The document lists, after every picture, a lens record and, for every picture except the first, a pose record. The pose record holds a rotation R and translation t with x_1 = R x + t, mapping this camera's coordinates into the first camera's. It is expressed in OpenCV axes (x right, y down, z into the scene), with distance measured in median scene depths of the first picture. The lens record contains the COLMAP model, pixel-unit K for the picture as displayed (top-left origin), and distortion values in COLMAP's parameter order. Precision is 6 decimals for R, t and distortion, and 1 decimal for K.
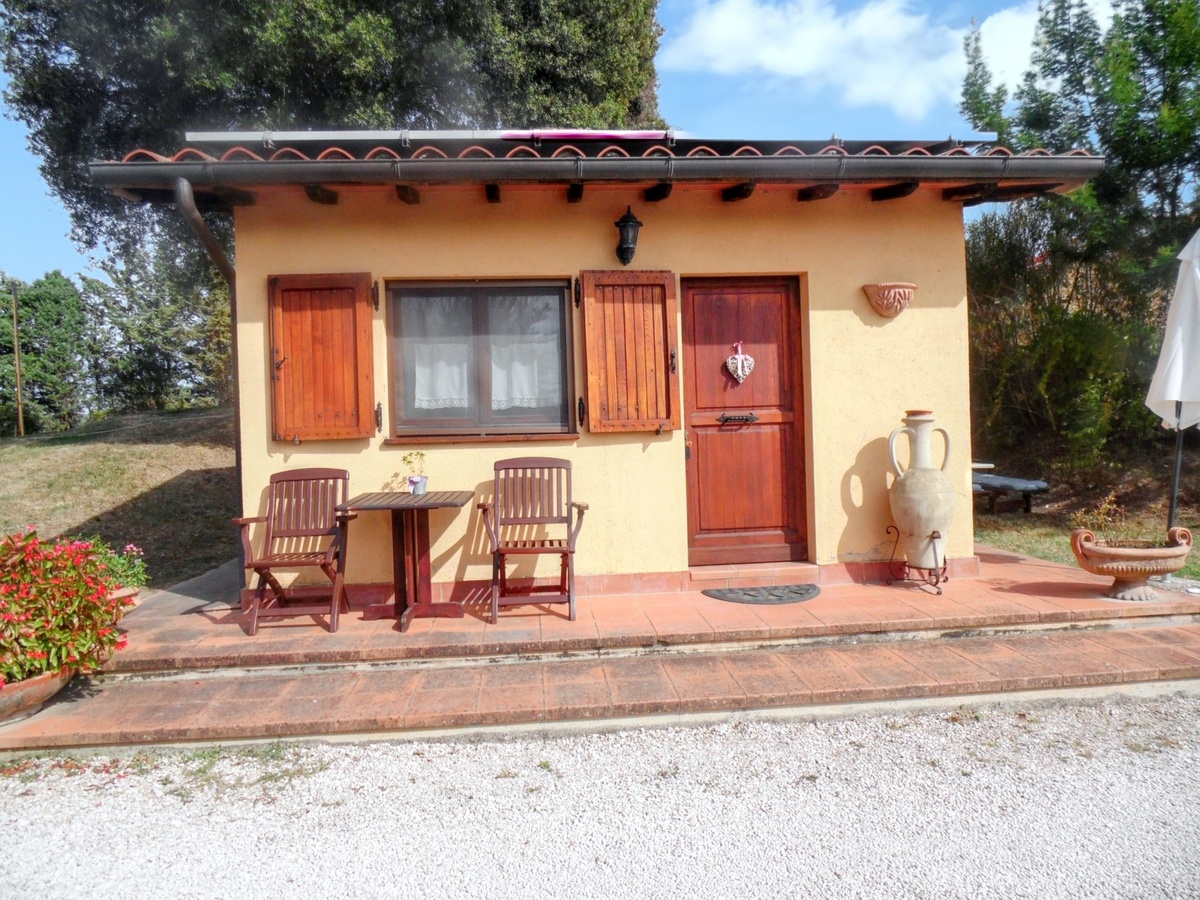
lens RADIAL K [[813.0, 0, 595.7], [0, 813.0, 439.2], [0, 0, 1]] dist [-0.025843, -0.000339]
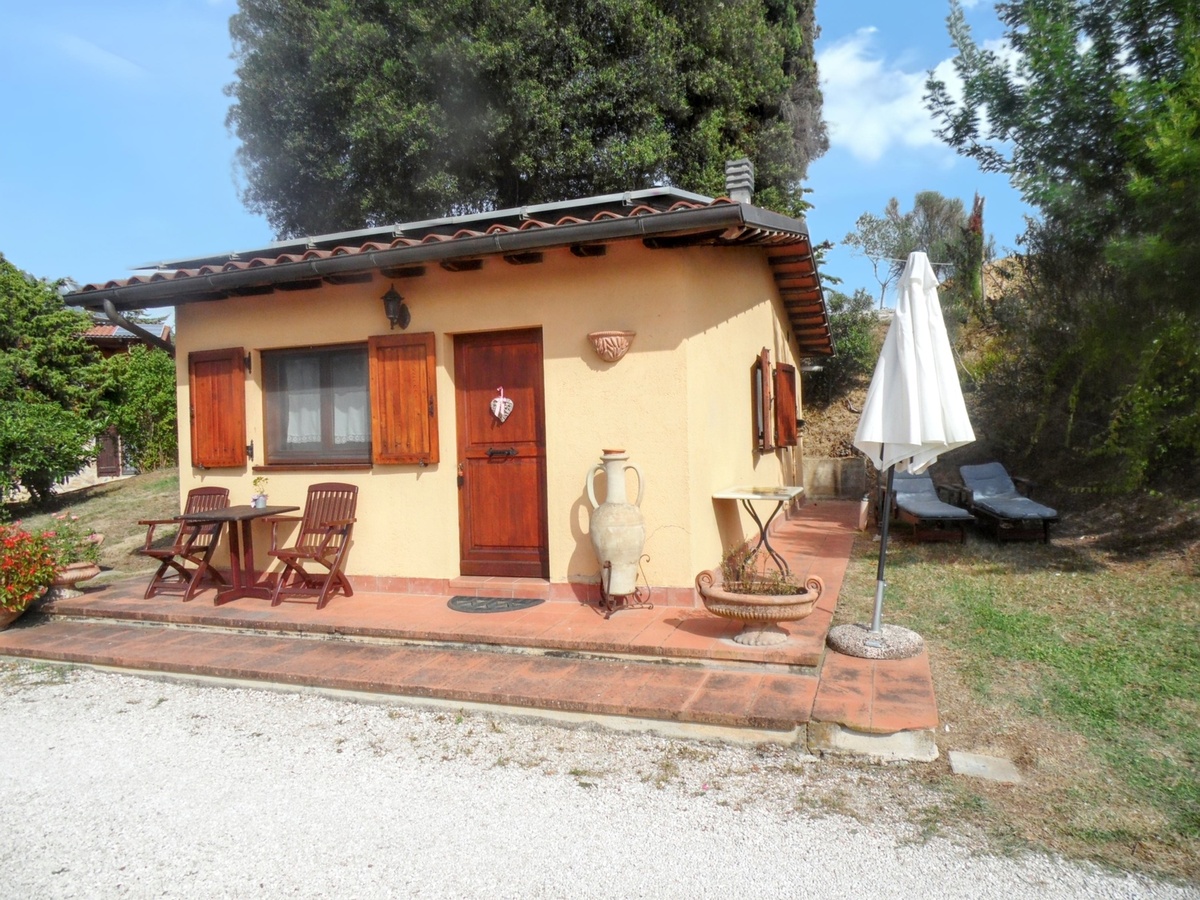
lens RADIAL K [[813.0, 0, 609.4], [0, 813.0, 446.8], [0, 0, 1]] dist [-0.025843, -0.000339]
pose [[0.907225, 0.008824, -0.420553, 0.874982], [0.001038, 0.999730, 0.023214, -0.065991], [0.420644, -0.021496, 0.906971, 0.007401]]
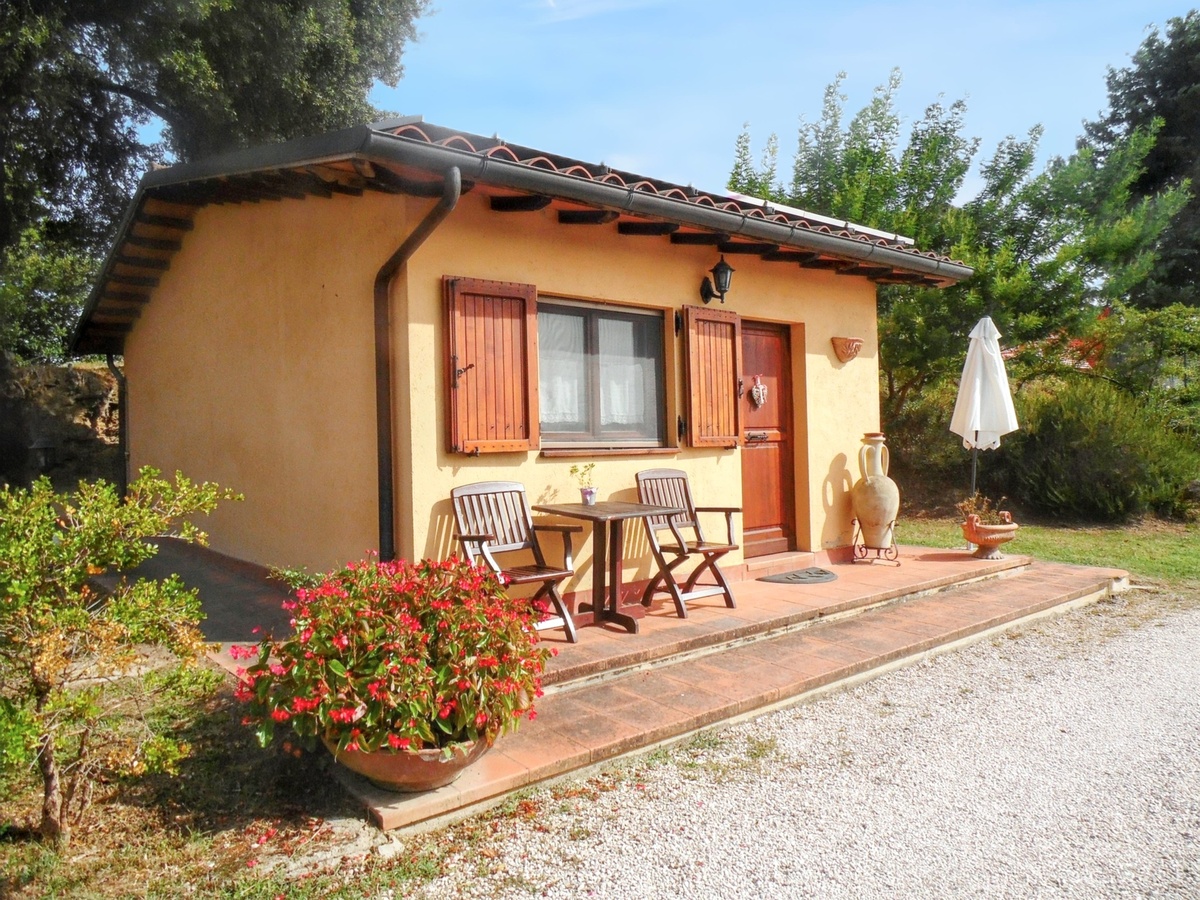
lens RADIAL K [[838.1, 0, 599.5], [0, 838.1, 436.1], [0, 0, 1]] dist [0.002953, -0.001316]
pose [[0.820990, 0.015589, 0.570729, -0.802140], [0.003339, 0.999479, -0.032103, 0.013969], [-0.570932, 0.028262, 0.820510, 0.109525]]
